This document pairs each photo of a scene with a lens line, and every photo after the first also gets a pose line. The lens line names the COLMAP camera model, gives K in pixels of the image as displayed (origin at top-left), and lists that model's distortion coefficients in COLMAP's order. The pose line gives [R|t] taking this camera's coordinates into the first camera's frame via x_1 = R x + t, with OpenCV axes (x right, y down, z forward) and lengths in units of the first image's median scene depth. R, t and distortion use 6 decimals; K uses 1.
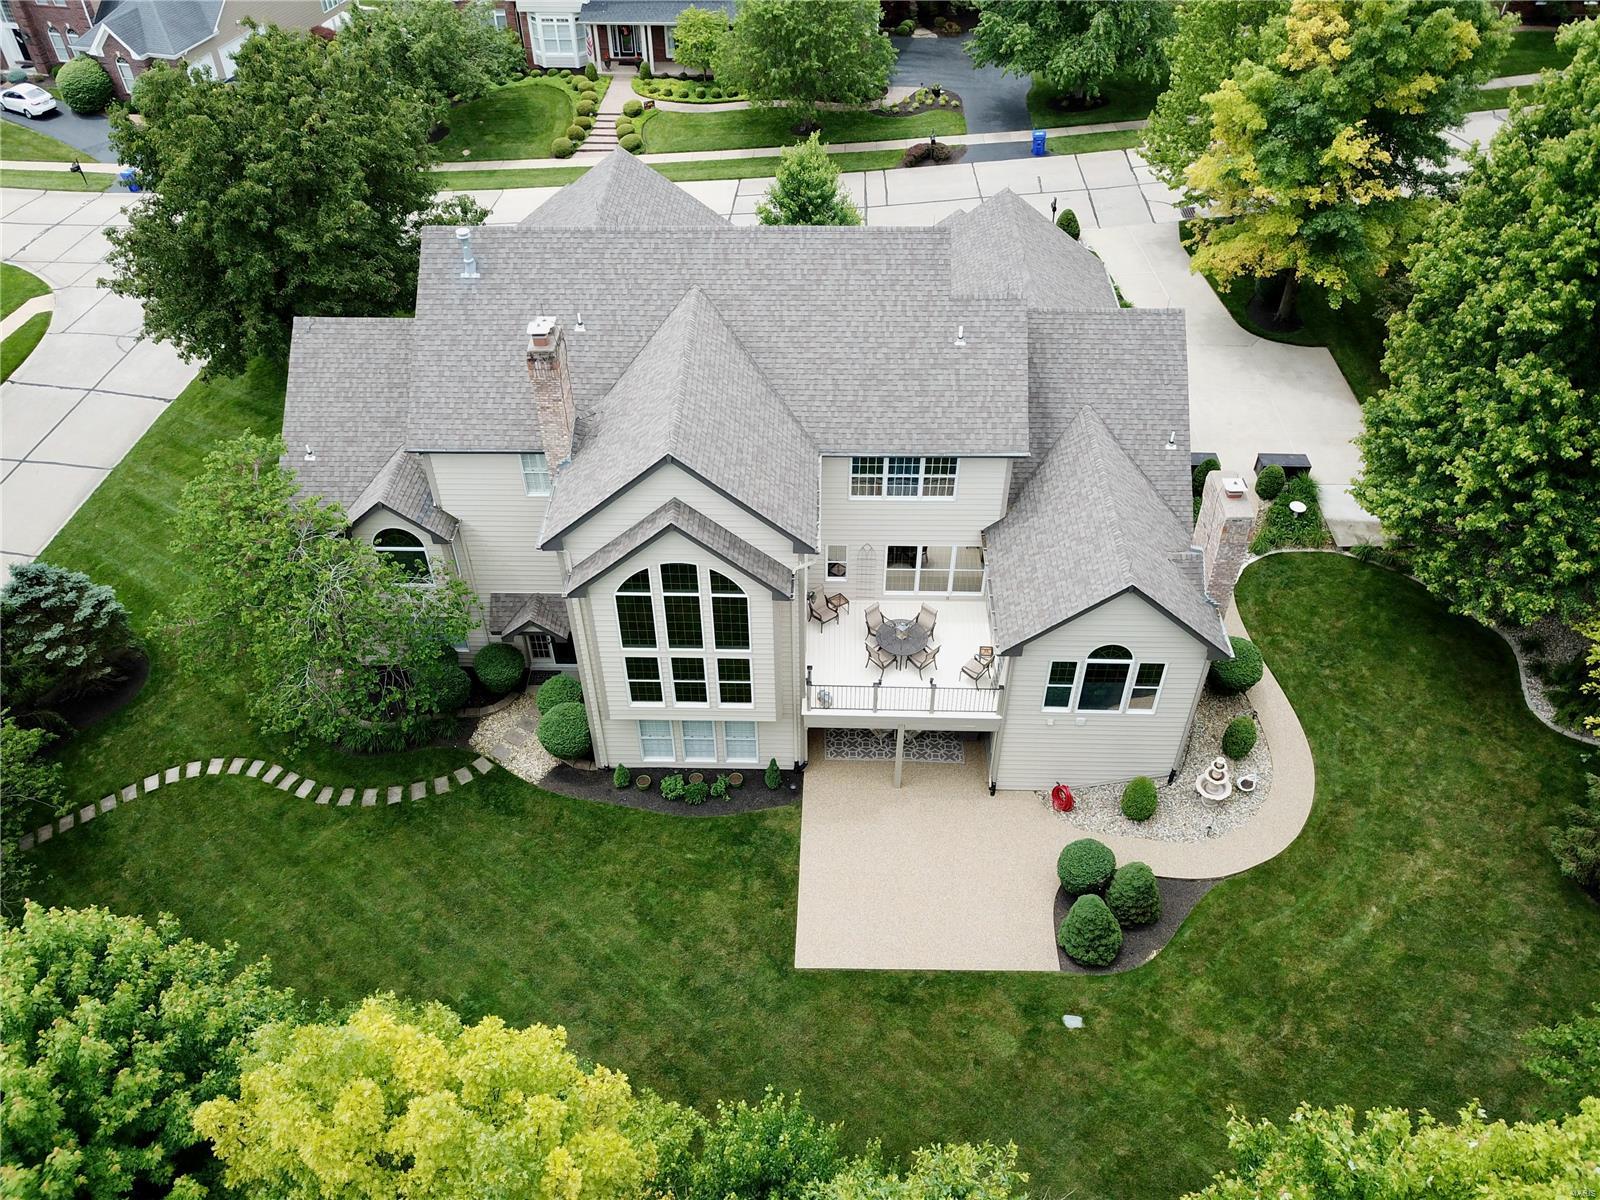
lens RADIAL K [[1202.7, 0, 789.4], [0, 1202.7, 639.9], [0, 0, 1]] dist [-0.004440, -0.005035]
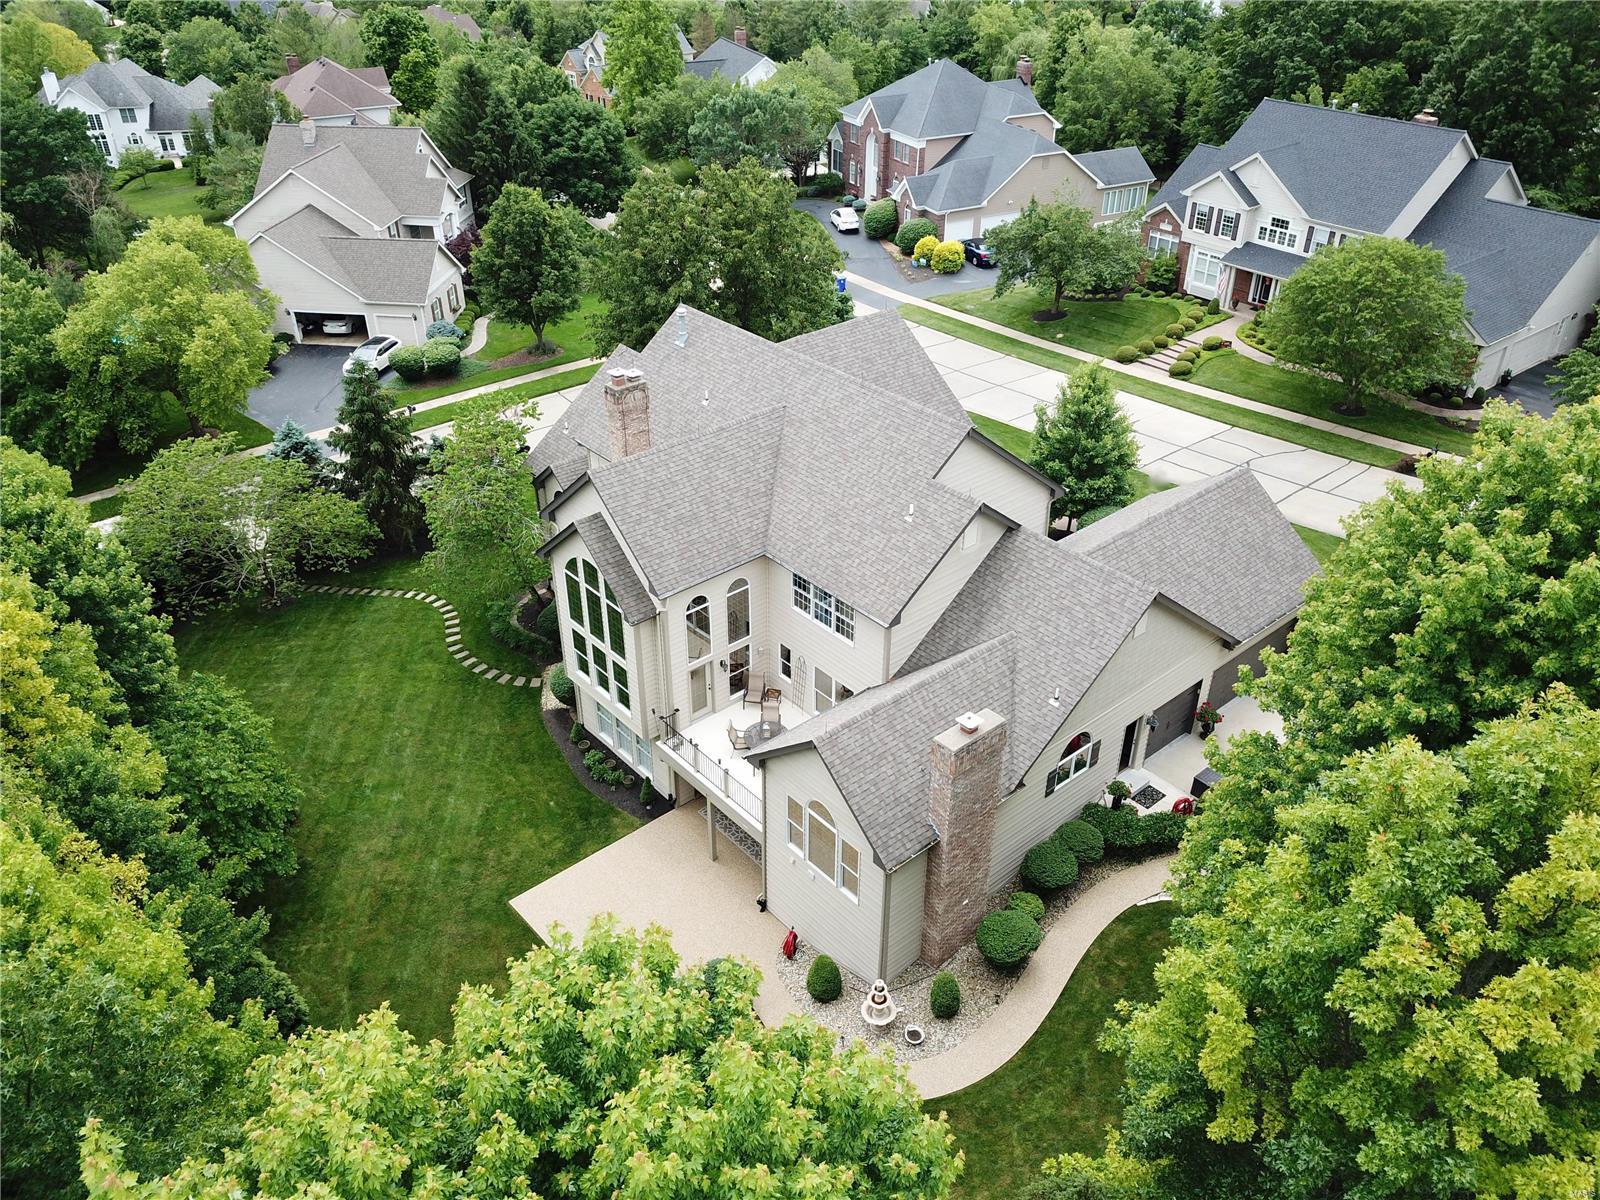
lens RADIAL K [[1216.4, 0, 794.4], [0, 1216.4, 595.6], [0, 0, 1]] dist [0.032686, -0.038589]
pose [[0.675958, 0.401929, -0.617684, 0.734042], [-0.515710, 0.856735, -0.006883, -0.115463], [0.526425, 0.323198, 0.786396, 0.081448]]
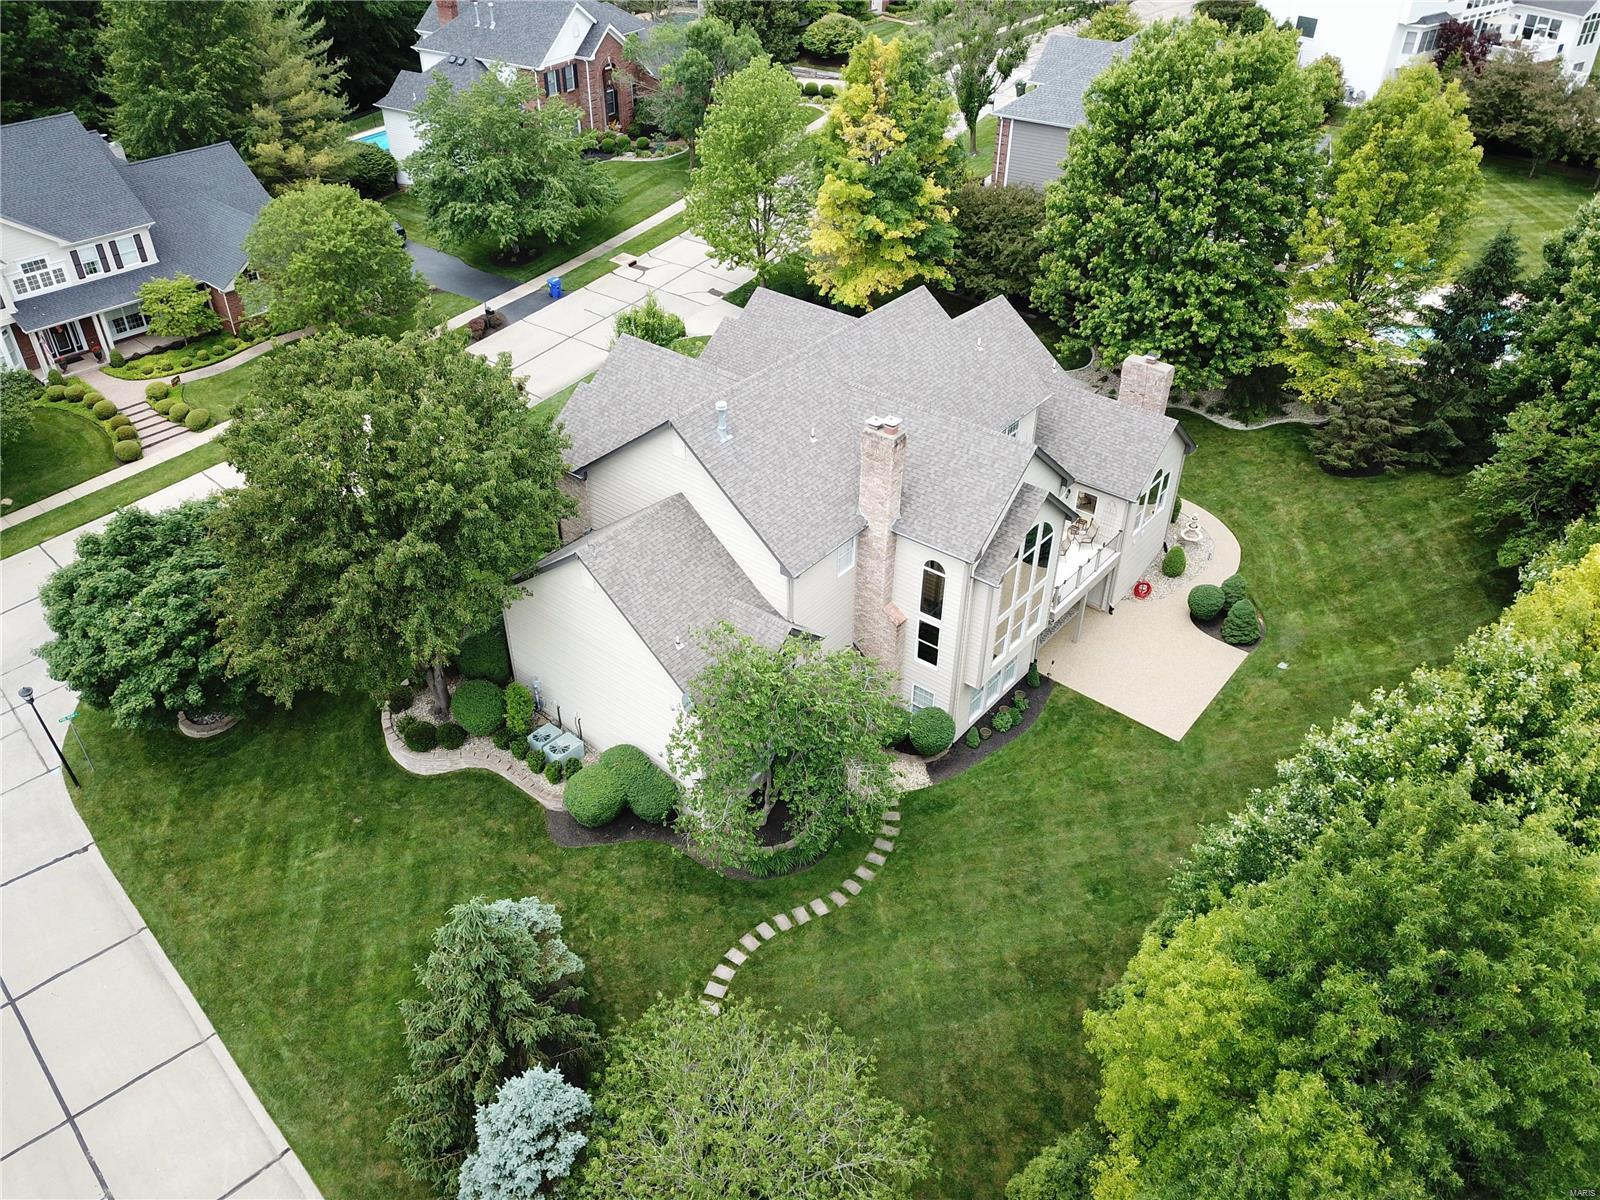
lens RADIAL K [[1216.4, 0, 794.4], [0, 1216.4, 595.6], [0, 0, 1]] dist [0.032686, -0.038589]
pose [[0.607128, -0.456827, 0.650157, -1.037097], [0.546997, 0.833764, 0.075042, -0.216171], [-0.576359, 0.310074, 0.756085, 0.080461]]
